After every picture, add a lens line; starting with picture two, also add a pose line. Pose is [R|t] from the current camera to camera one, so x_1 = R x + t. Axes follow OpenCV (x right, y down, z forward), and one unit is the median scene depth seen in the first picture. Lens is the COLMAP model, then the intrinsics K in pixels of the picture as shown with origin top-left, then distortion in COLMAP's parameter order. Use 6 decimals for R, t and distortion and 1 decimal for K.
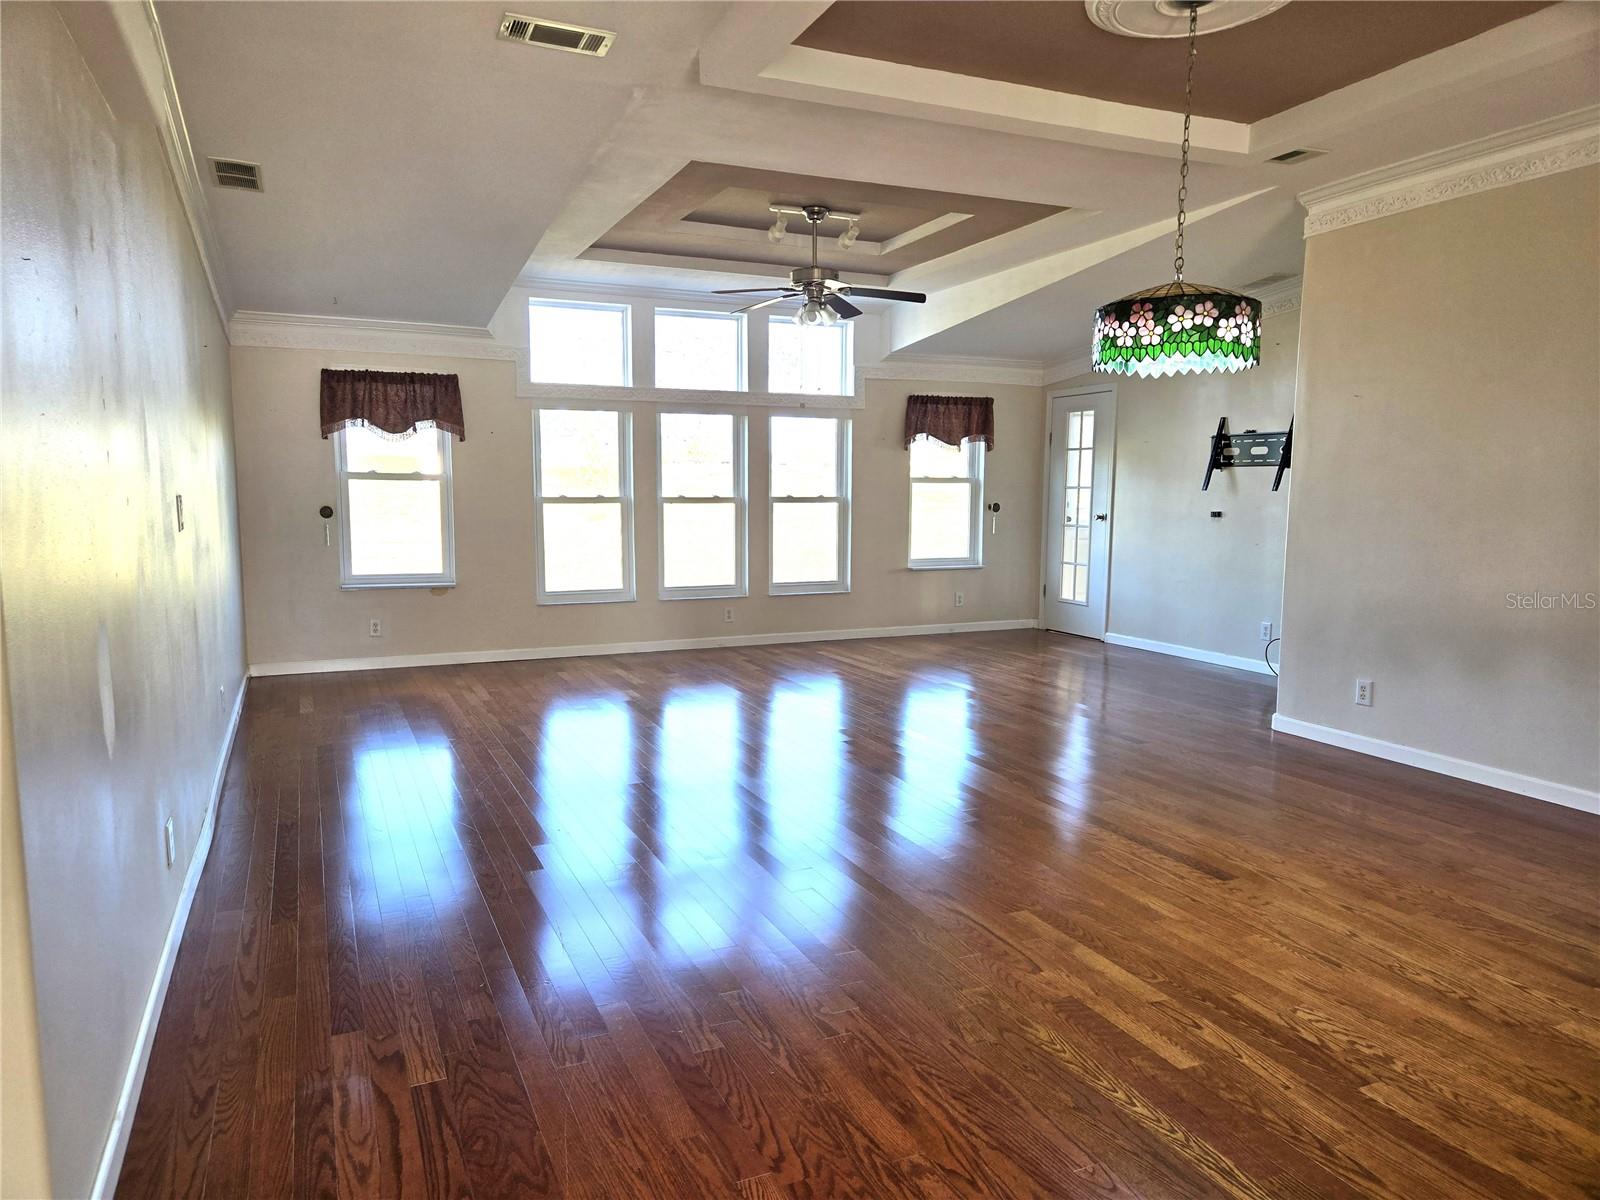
lens RADIAL K [[1080.4, 0, 794.1], [0, 1080.4, 604.9], [0, 0, 1]] dist [0.070481, -0.059860]
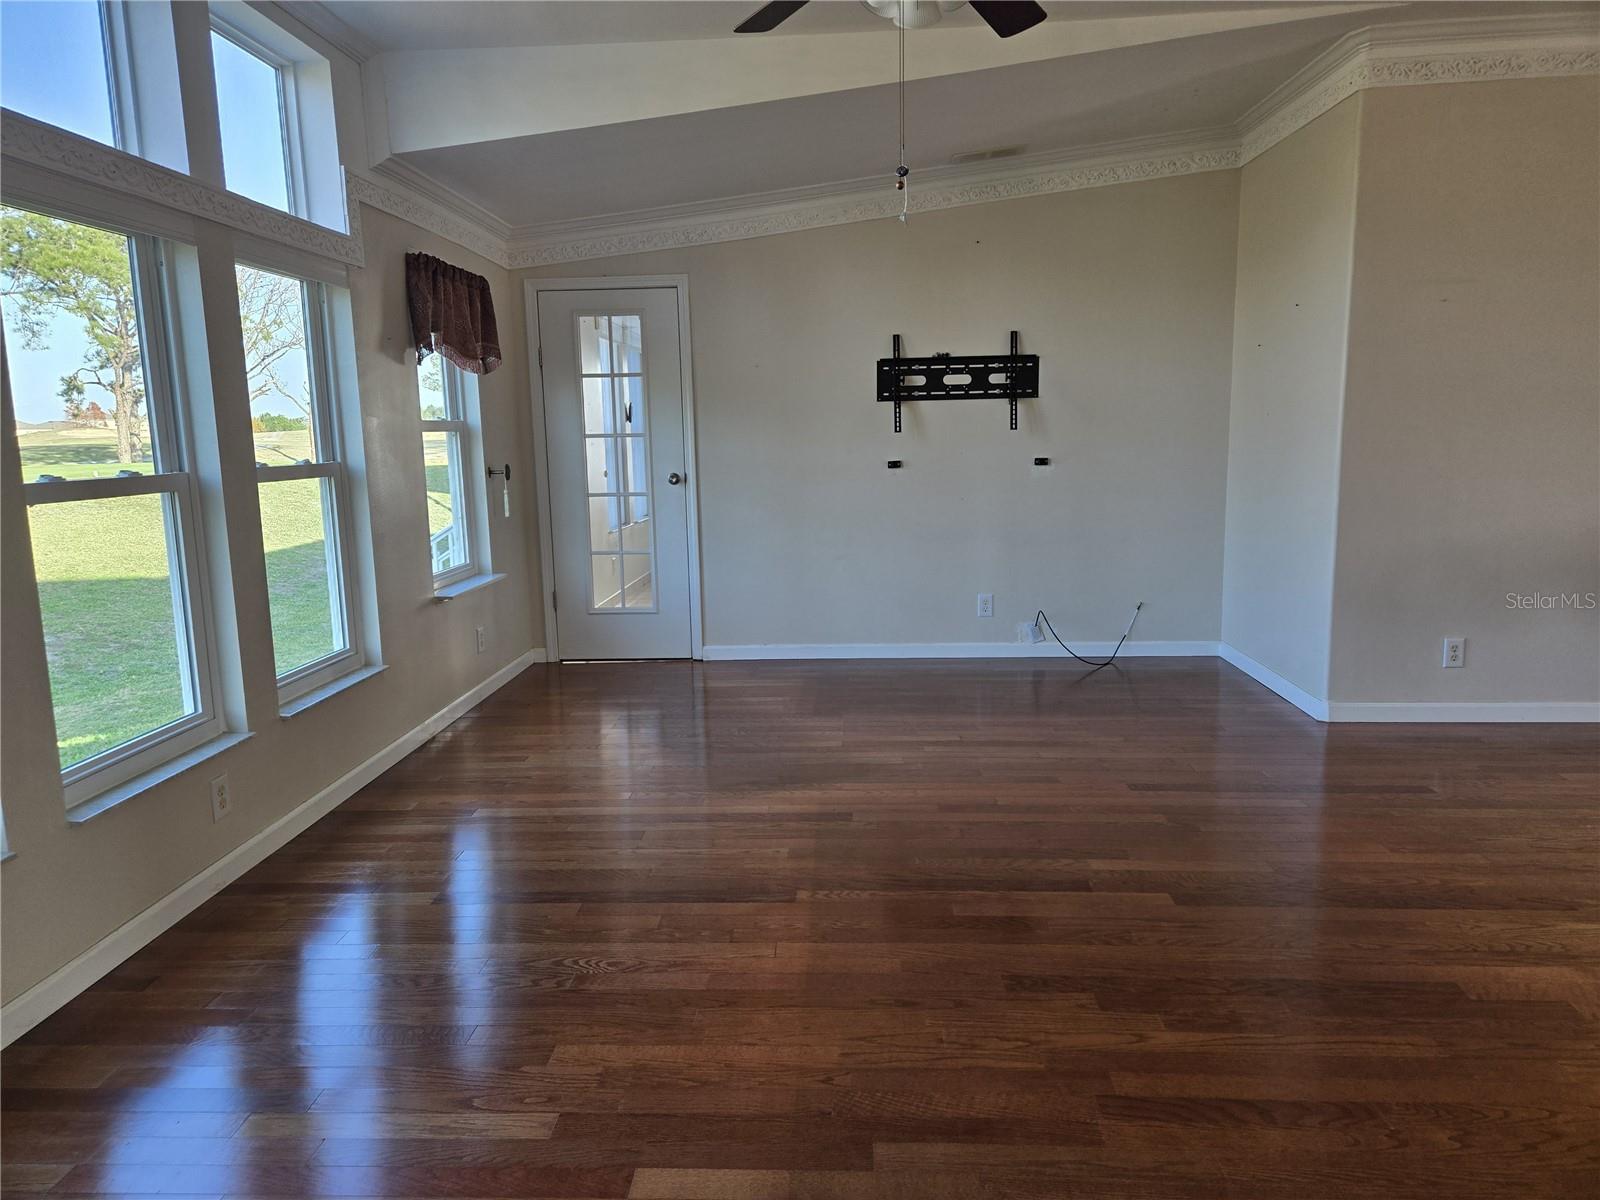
lens RADIAL K [[1078.5, 0, 799.0], [0, 1078.5, 612.5], [0, 0, 1]] dist [0.070016, -0.057731]
pose [[0.460112, -0.165804, 0.872242, -0.318414], [0.122639, 0.984860, 0.122519, -0.082340], [-0.879350, 0.050598, 0.473480, 0.711012]]
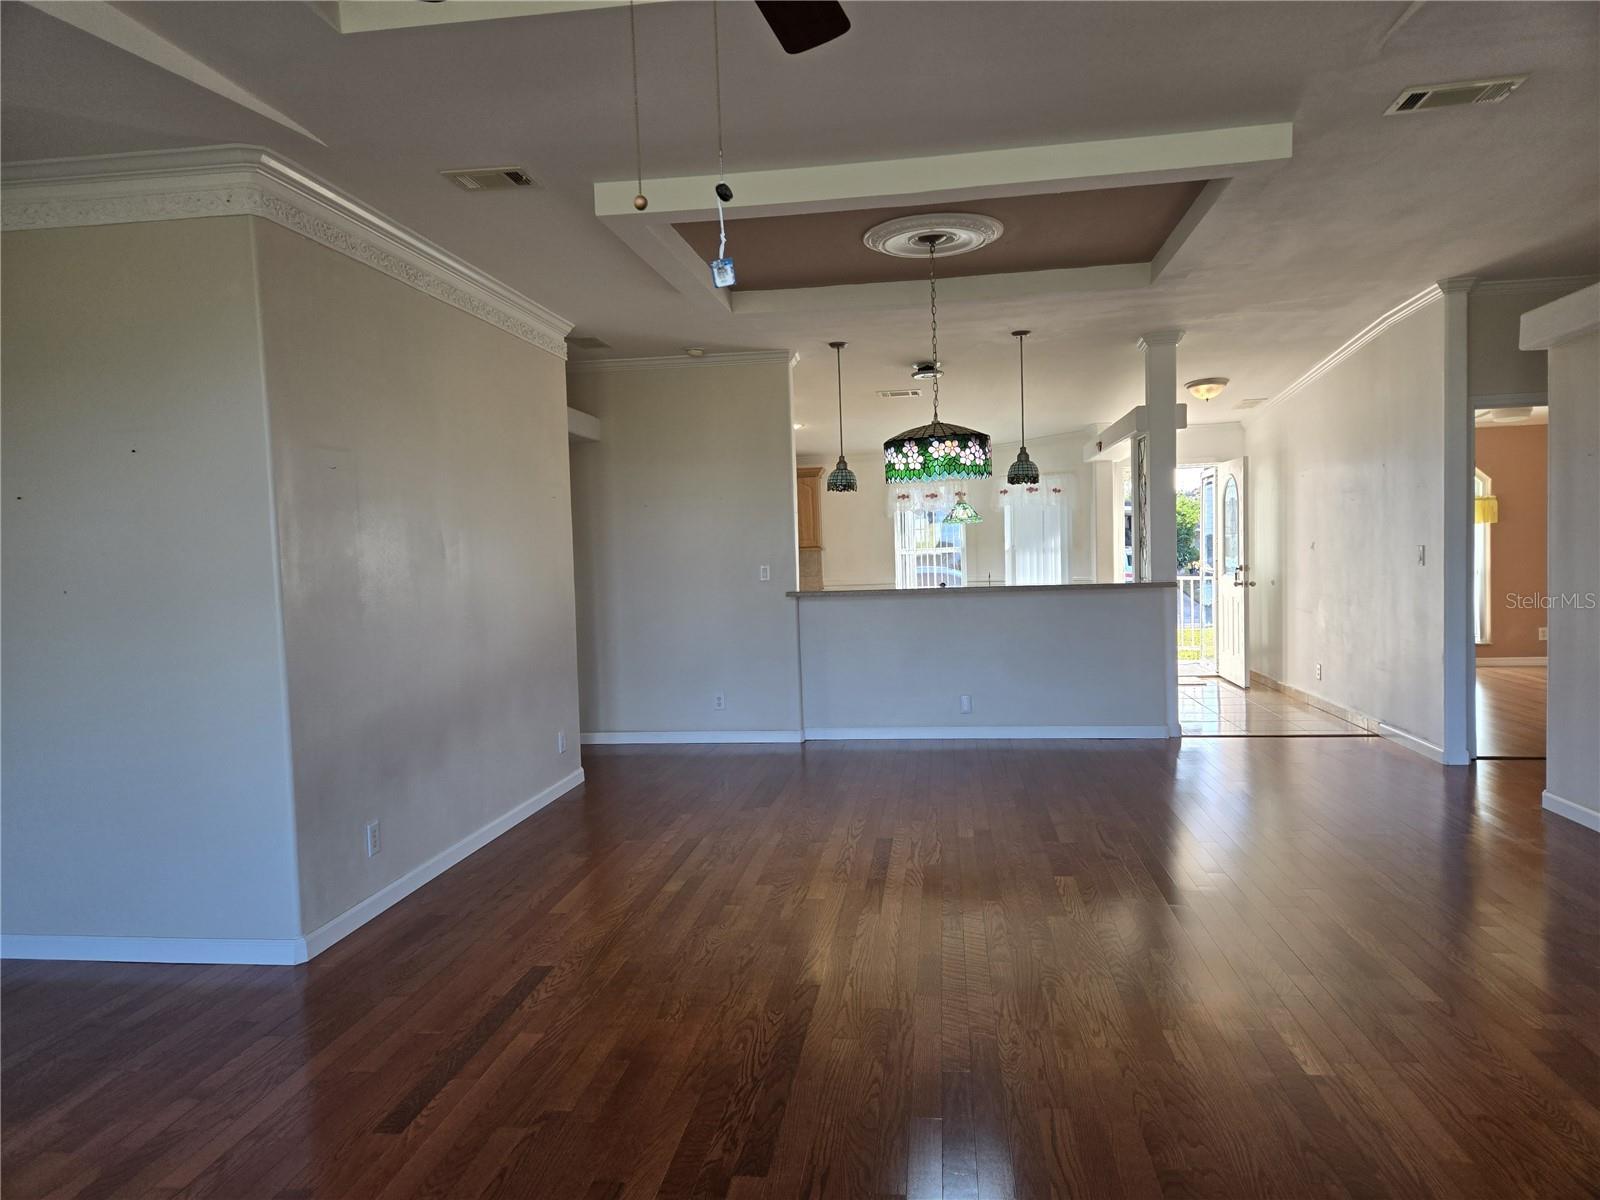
lens RADIAL K [[1078.5, 0, 799.0], [0, 1078.5, 612.5], [0, 0, 1]] dist [0.070016, -0.057731]
pose [[-0.850596, -0.007995, 0.525759, -0.121464], [0.086812, 0.984028, 0.155413, -0.119290], [-0.518604, 0.177836, -0.836316, 0.988438]]
